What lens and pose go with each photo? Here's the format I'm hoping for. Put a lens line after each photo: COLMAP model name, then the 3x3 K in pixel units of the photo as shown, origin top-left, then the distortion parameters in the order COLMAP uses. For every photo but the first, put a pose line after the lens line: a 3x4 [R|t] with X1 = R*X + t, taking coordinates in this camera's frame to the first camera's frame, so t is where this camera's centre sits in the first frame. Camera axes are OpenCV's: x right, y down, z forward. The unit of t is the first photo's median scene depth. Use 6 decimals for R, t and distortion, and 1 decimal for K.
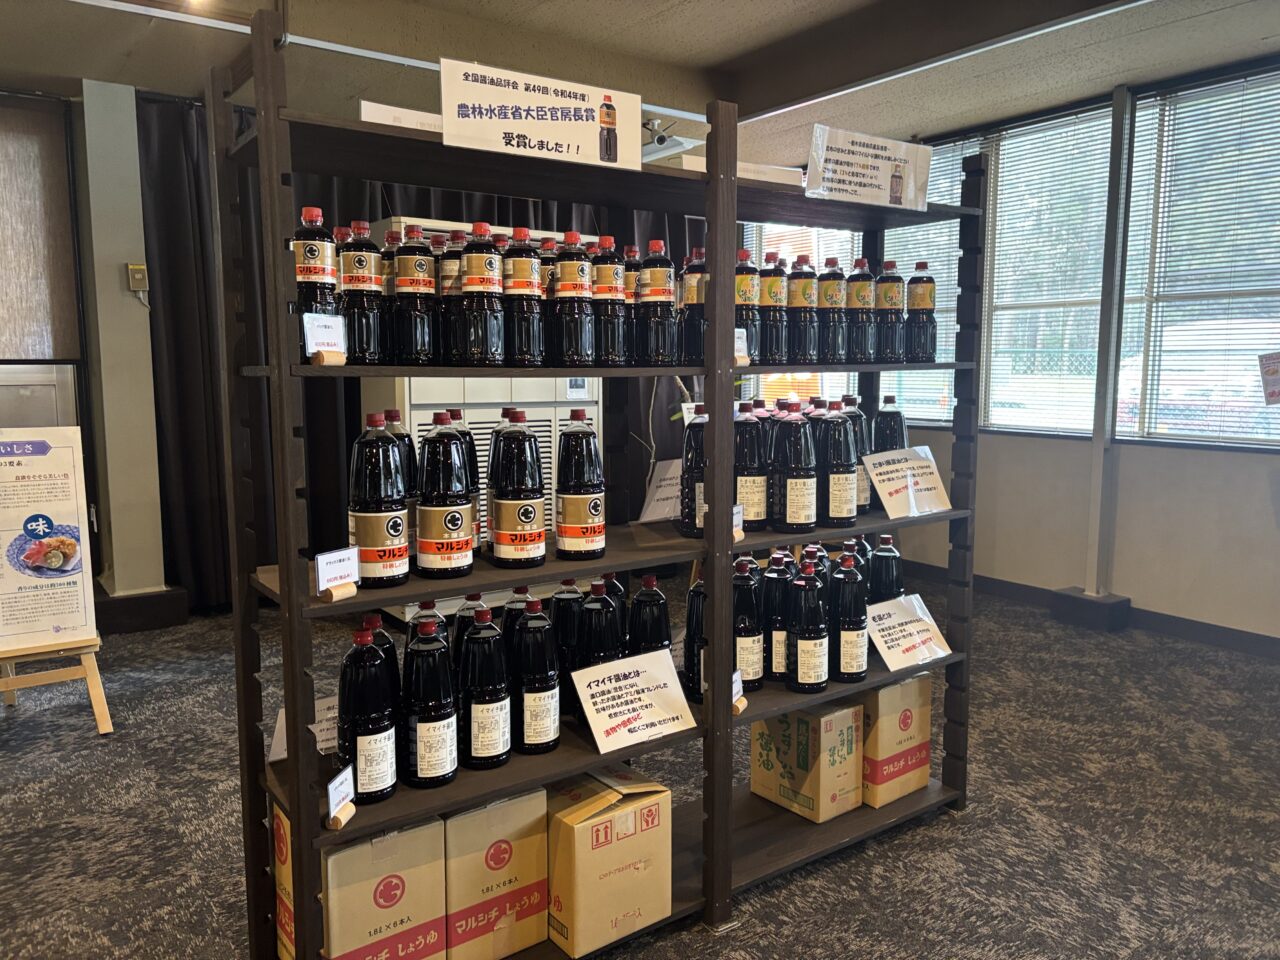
lens RADIAL K [[978.3, 0, 638.5], [0, 978.3, 479.2], [0, 0, 1]] dist [-0.002926, -0.001490]
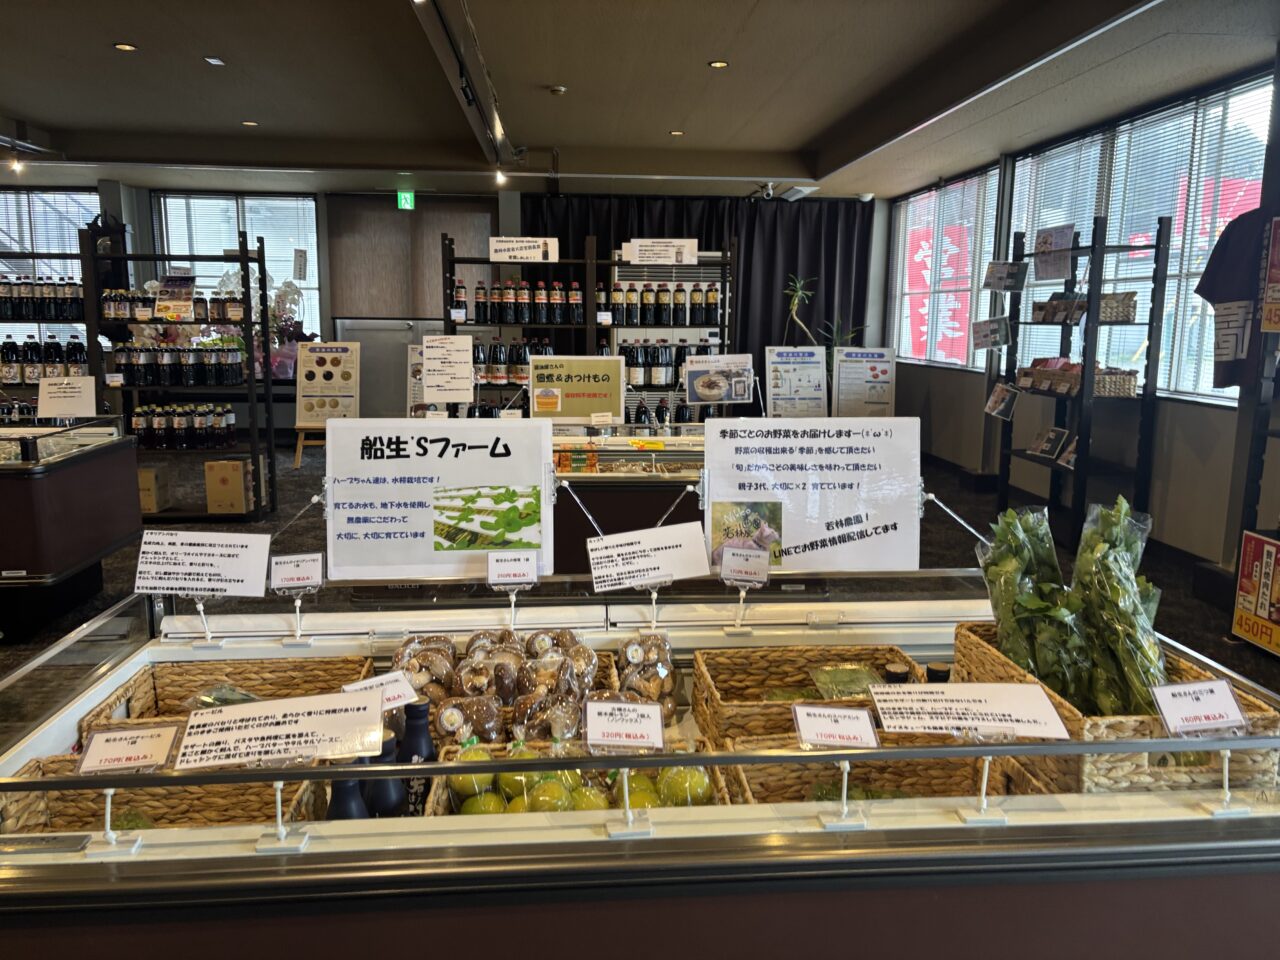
lens RADIAL K [[978.3, 0, 641.2], [0, 978.3, 481.8], [0, 0, 1]] dist [-0.002926, -0.001490]
pose [[0.879972, 0.077937, -0.468589, 1.864053], [-0.057950, 0.996694, 0.056948, 0.208451], [0.471478, -0.022958, 0.881579, -1.760395]]
